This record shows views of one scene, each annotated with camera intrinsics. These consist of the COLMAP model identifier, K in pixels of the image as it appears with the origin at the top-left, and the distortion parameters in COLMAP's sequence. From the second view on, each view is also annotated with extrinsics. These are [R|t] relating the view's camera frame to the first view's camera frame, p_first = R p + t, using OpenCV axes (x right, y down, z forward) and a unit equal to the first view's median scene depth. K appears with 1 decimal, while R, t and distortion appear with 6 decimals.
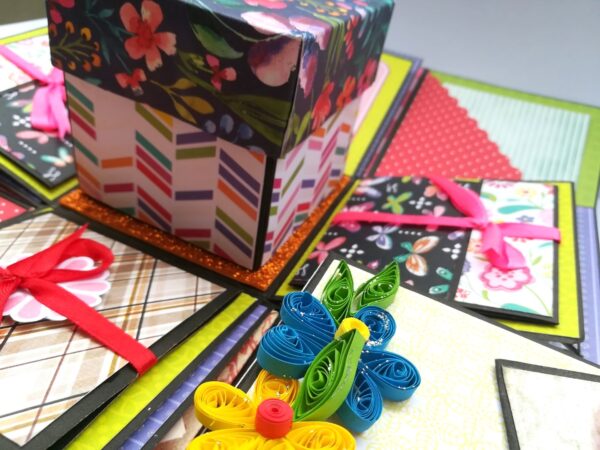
lens RADIAL K [[503.4, 0, 291.7], [0, 503.4, 223.4], [0, 0, 1]] dist [-0.109768, 0.133160]
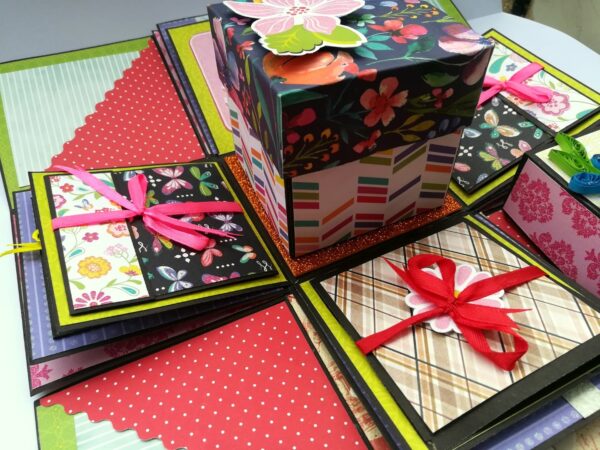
lens RADIAL K [[482.1, 0, 296.8], [0, 482.1, 232.1], [0, 0, 1]] dist [-0.060362, 0.101823]
pose [[0.629223, -0.674033, 0.386986, -1.022605], [0.552348, 0.738090, 0.387473, -0.670612], [-0.546800, -0.030056, 0.836724, 0.097754]]
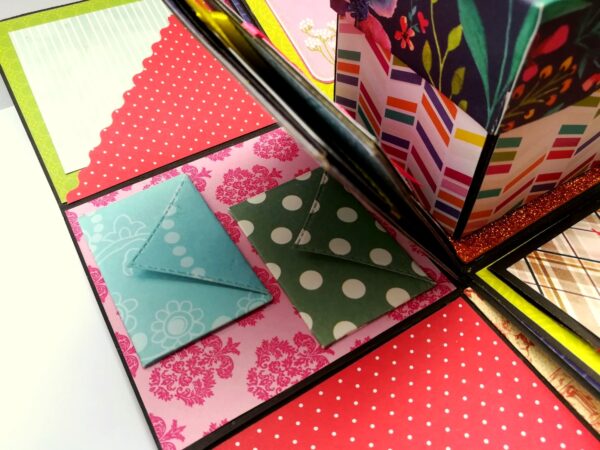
lens RADIAL K [[498.7, 0, 289.4], [0, 498.7, 224.1], [0, 0, 1]] dist [-0.100818, 0.117846]
pose [[0.556369, -0.745727, 0.366531, -1.121700], [0.595544, 0.665480, 0.449960, -0.813988], [-0.579467, -0.032058, 0.814365, 0.592050]]
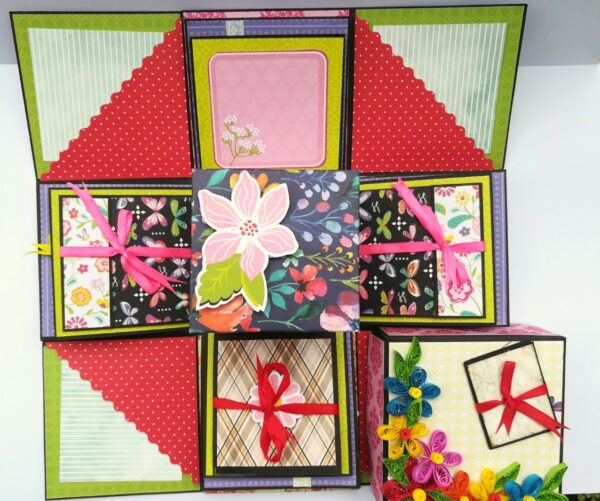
lens RADIAL K [[535.6, 0, 274.4], [0, 535.6, 249.7], [0, 0, 1]] dist [0.016010, 0.004559]
pose [[0.889003, -0.435506, -0.141452, 0.138159], [0.364584, 0.486308, 0.794092, -1.939072], [-0.277043, -0.757521, 0.591108, 0.037594]]
